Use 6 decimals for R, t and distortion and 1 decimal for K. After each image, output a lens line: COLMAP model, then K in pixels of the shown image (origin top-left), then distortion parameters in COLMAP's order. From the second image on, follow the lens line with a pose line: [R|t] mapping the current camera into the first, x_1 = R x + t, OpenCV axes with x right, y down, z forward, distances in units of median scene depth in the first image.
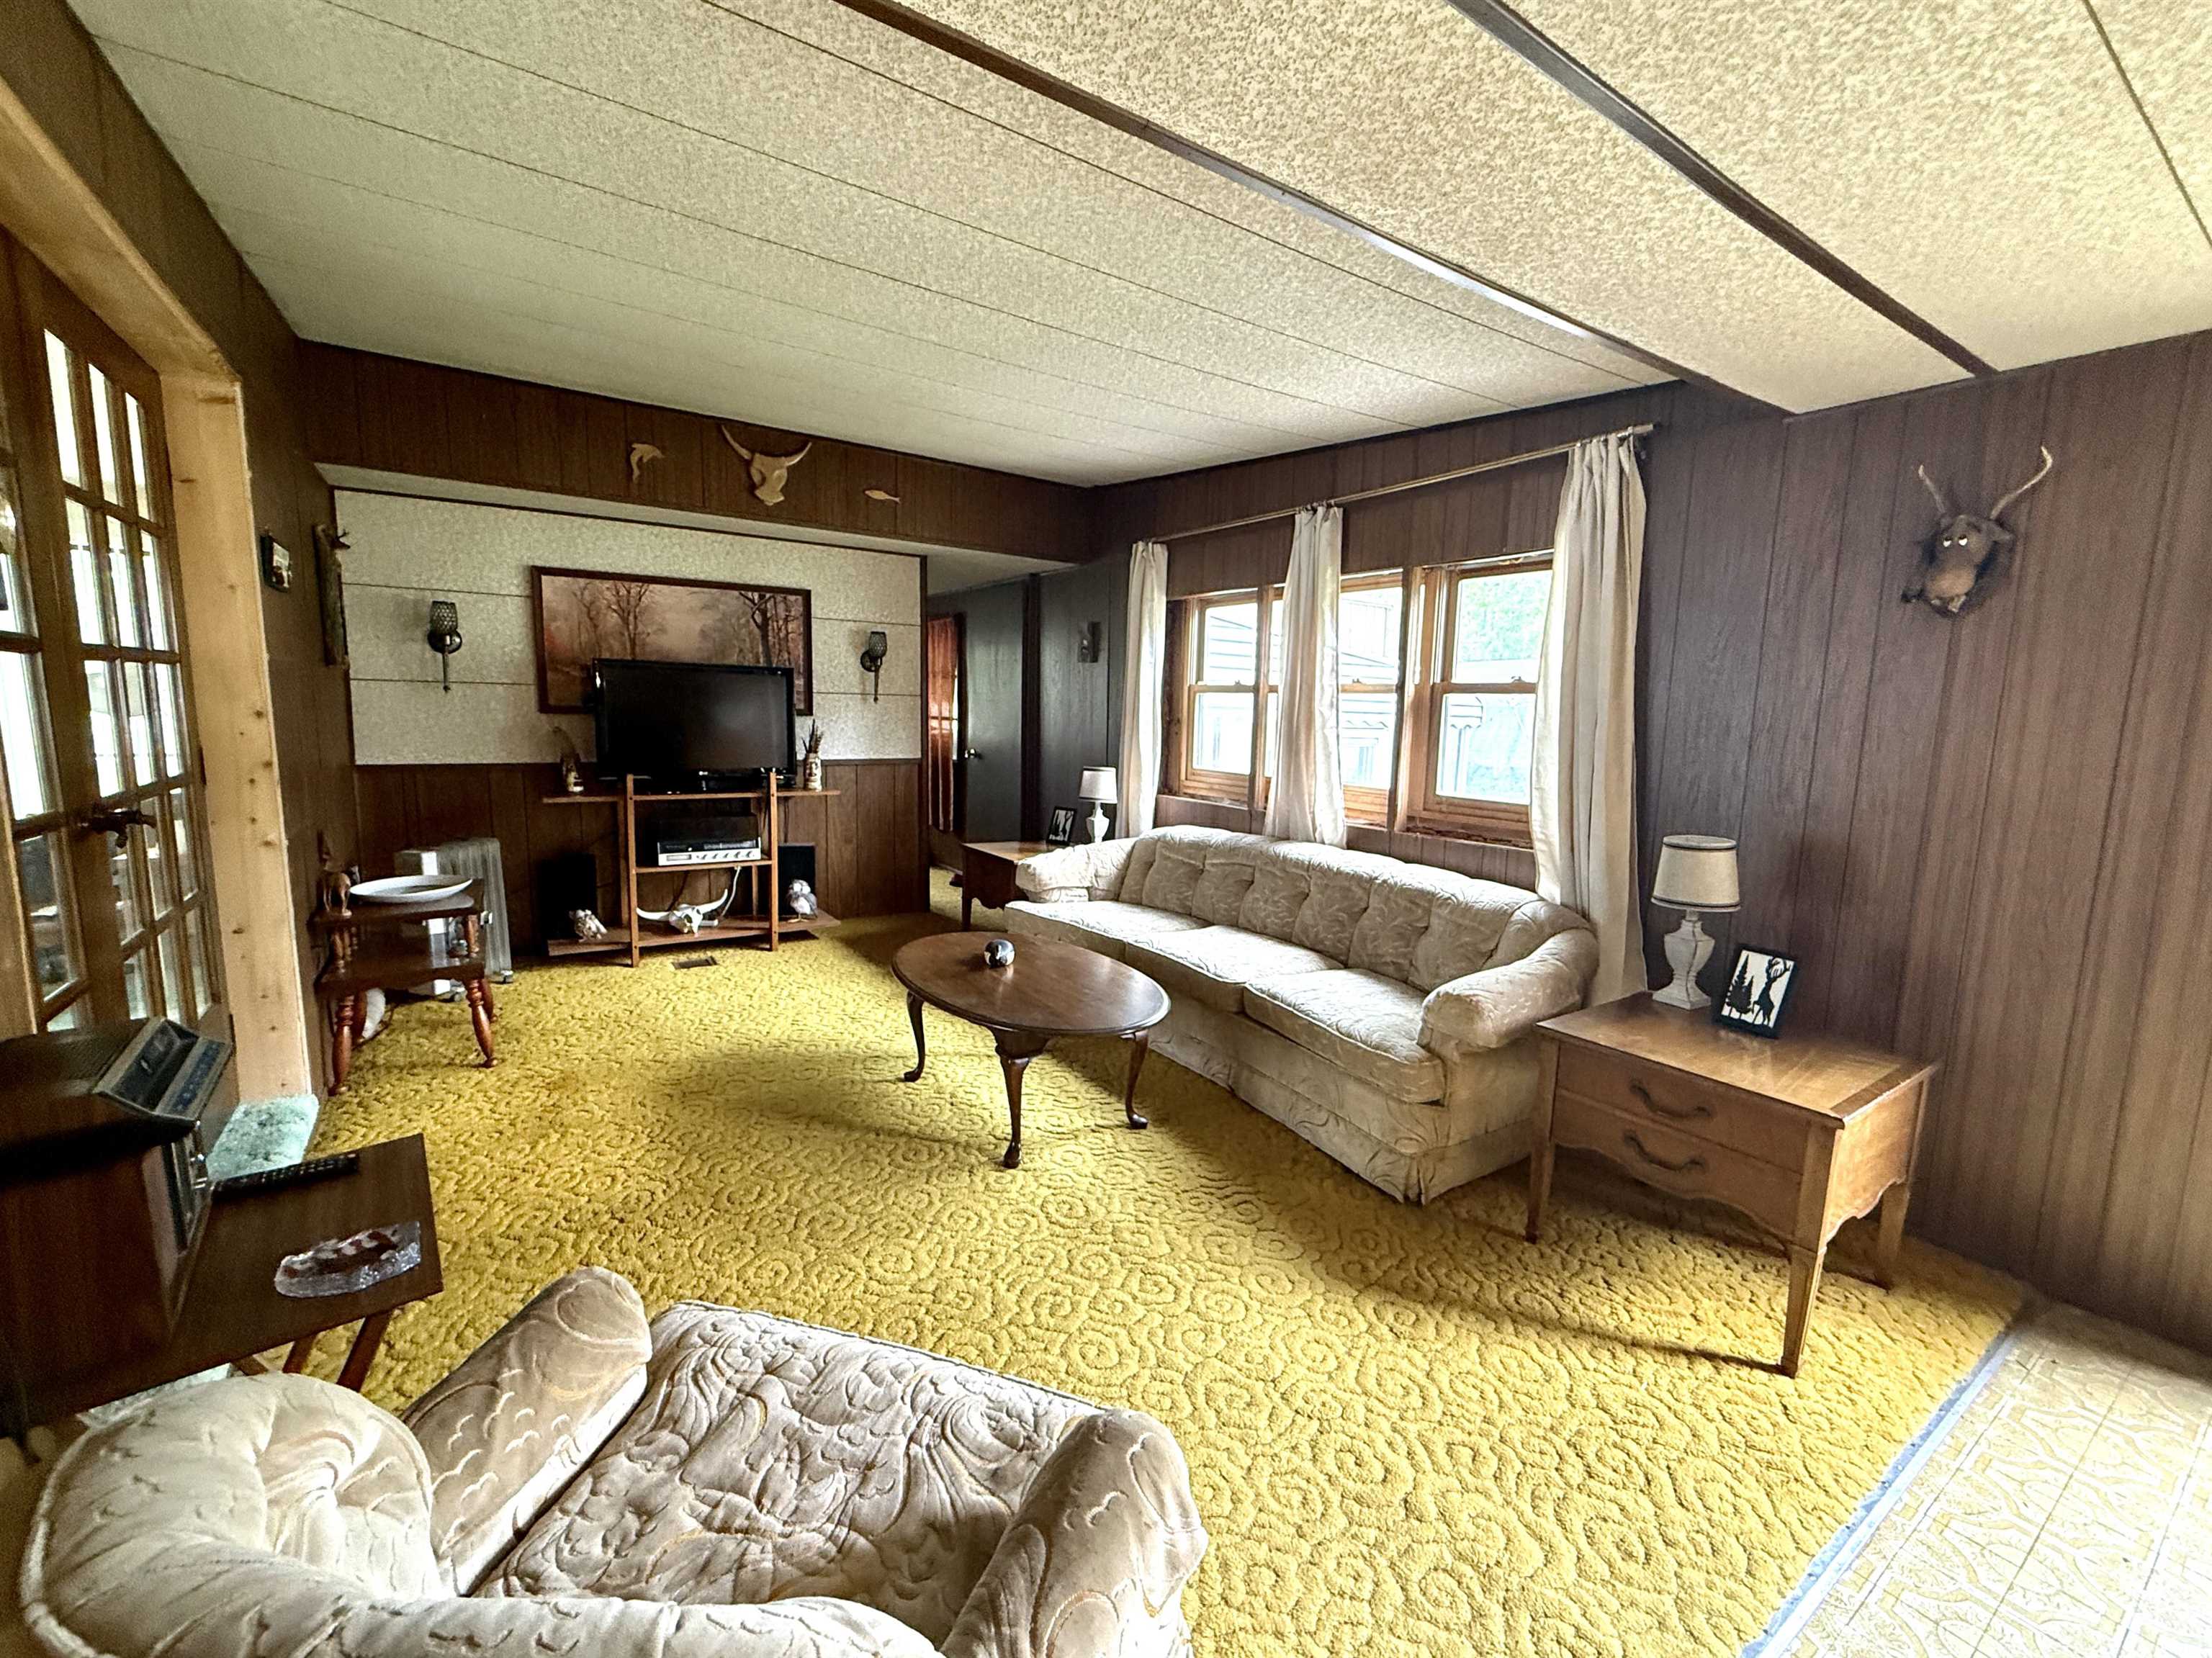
lens RADIAL K [[889.0, 0, 1123.3], [0, 889.0, 822.5], [0, 0, 1]] dist [-0.003761, -0.000839]
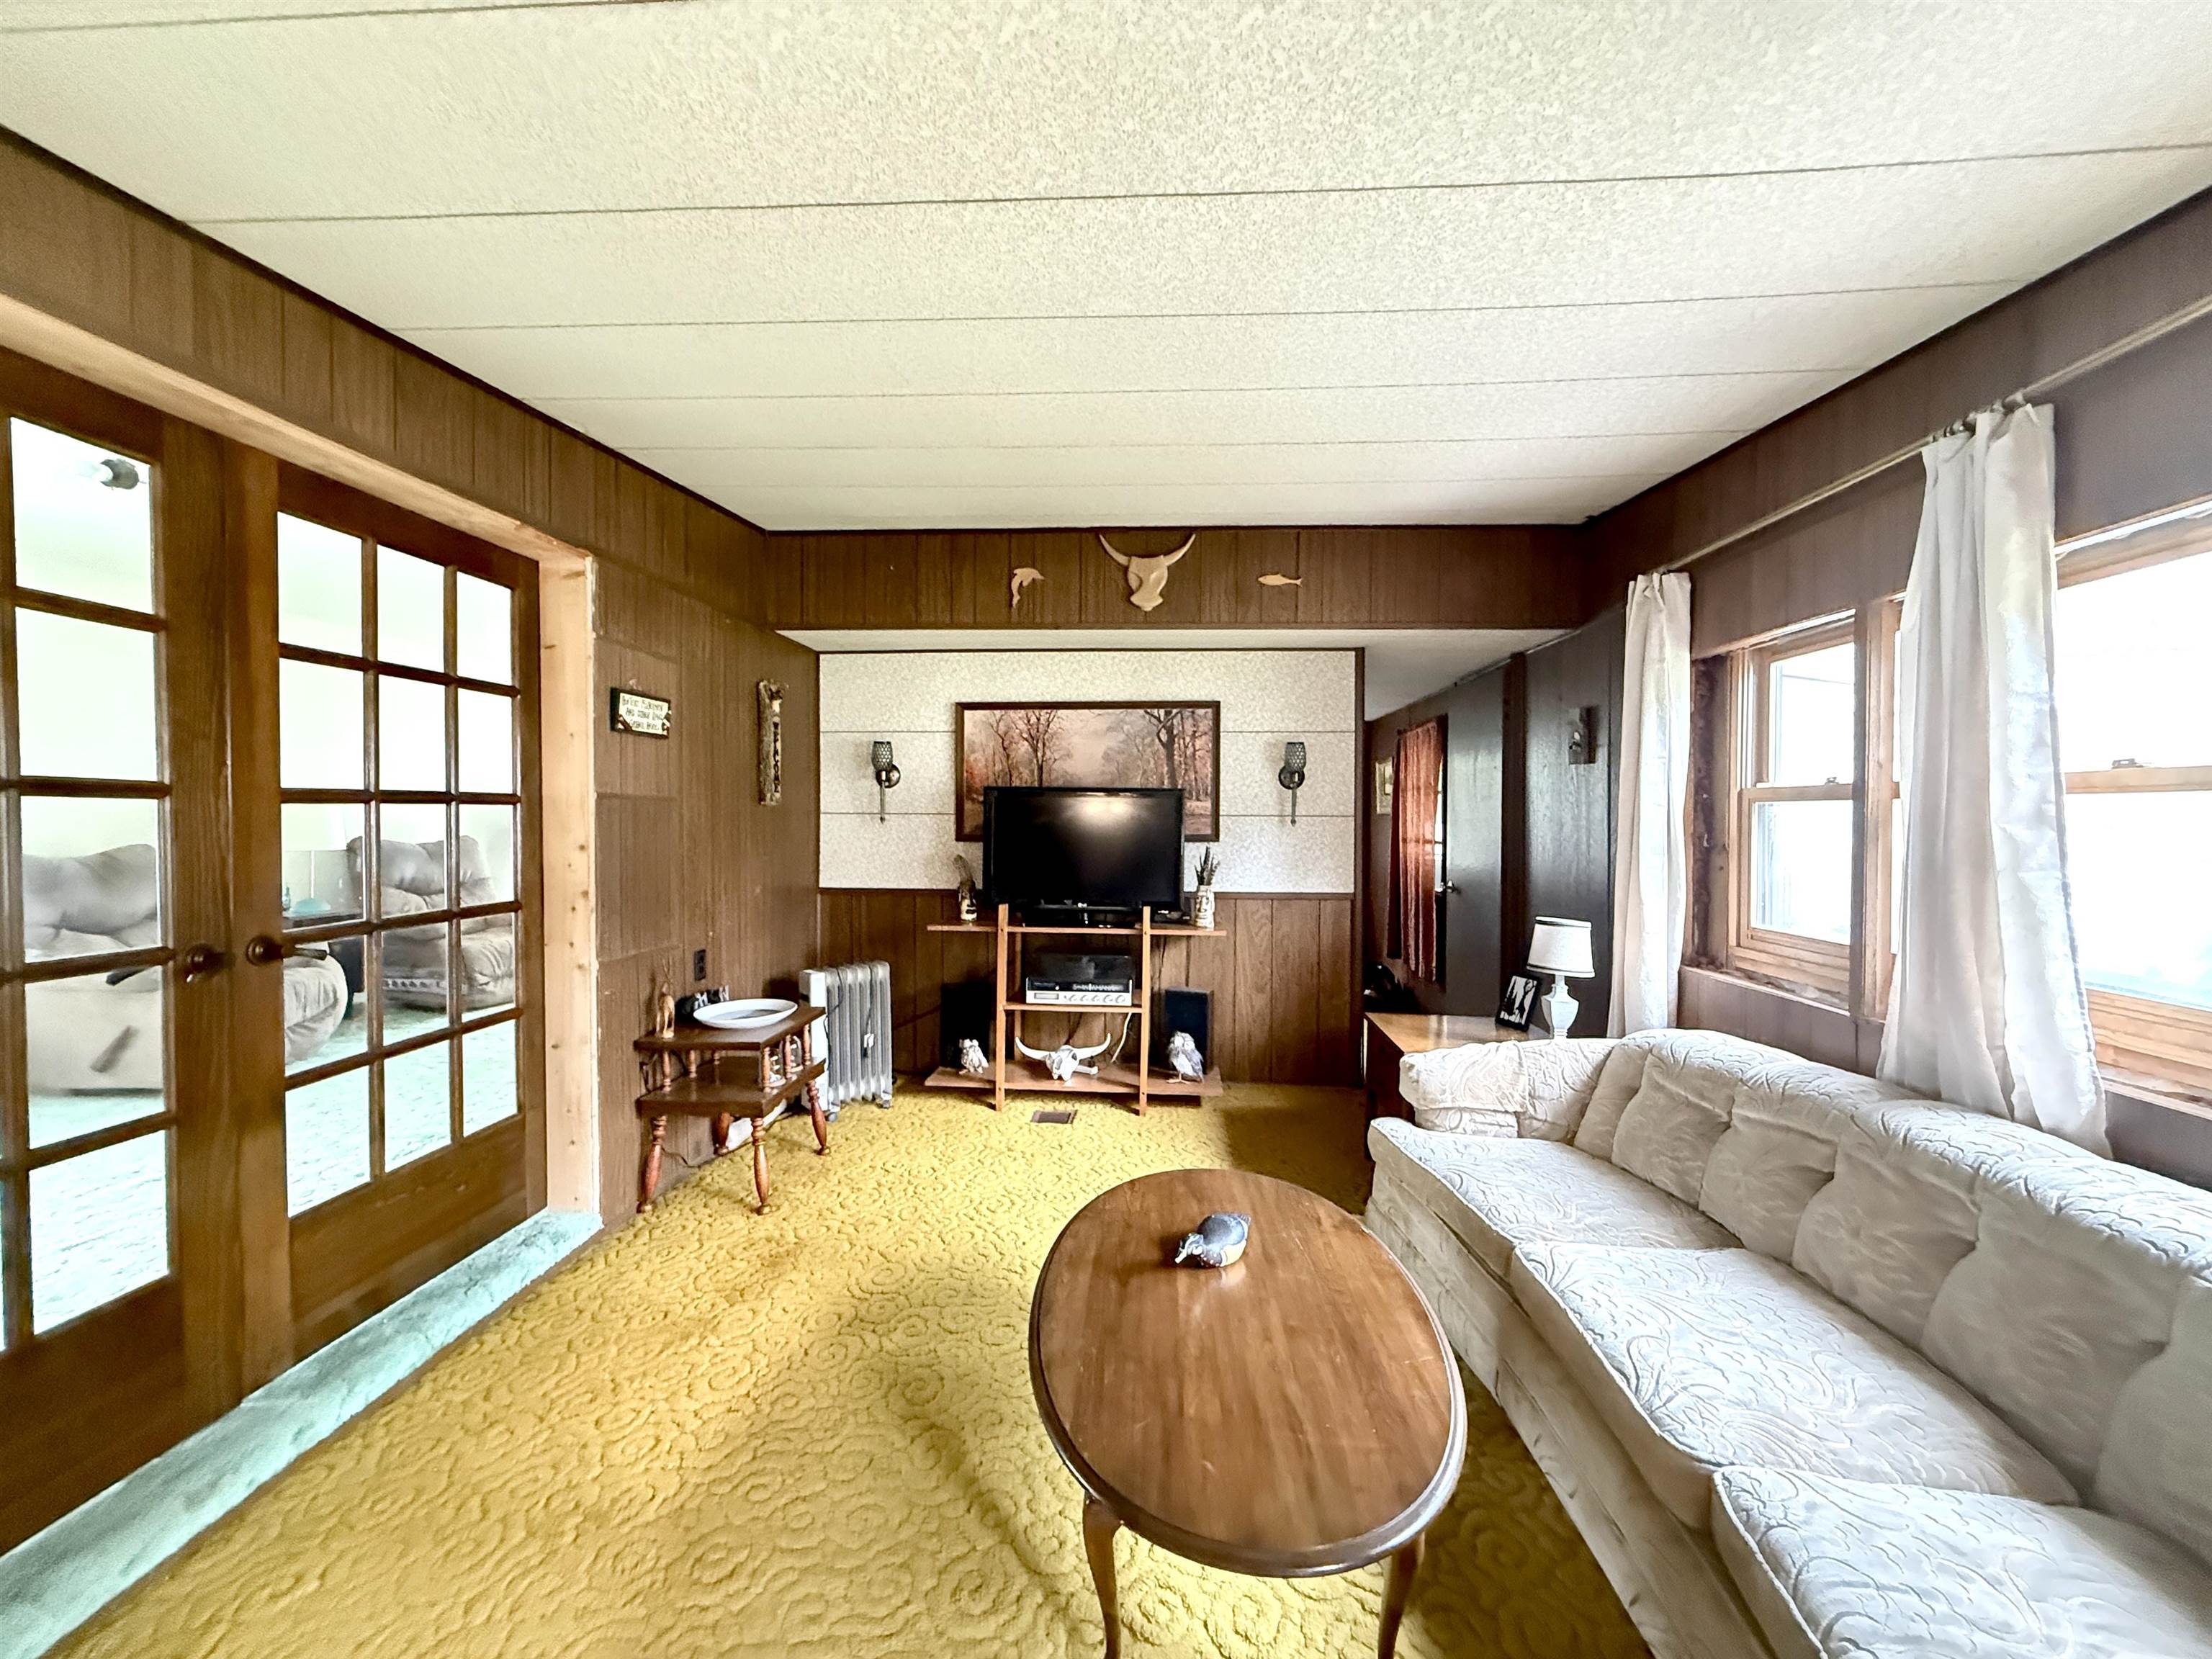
lens RADIAL K [[889.1, 0, 1090.3], [0, 889.1, 828.6], [0, 0, 1]] dist [-0.003761, -0.000839]
pose [[0.788079, -0.013192, -0.615433, 0.105692], [-0.065999, 0.992197, -0.105782, -0.038359], [0.612026, 0.123983, 0.781058, 0.283672]]
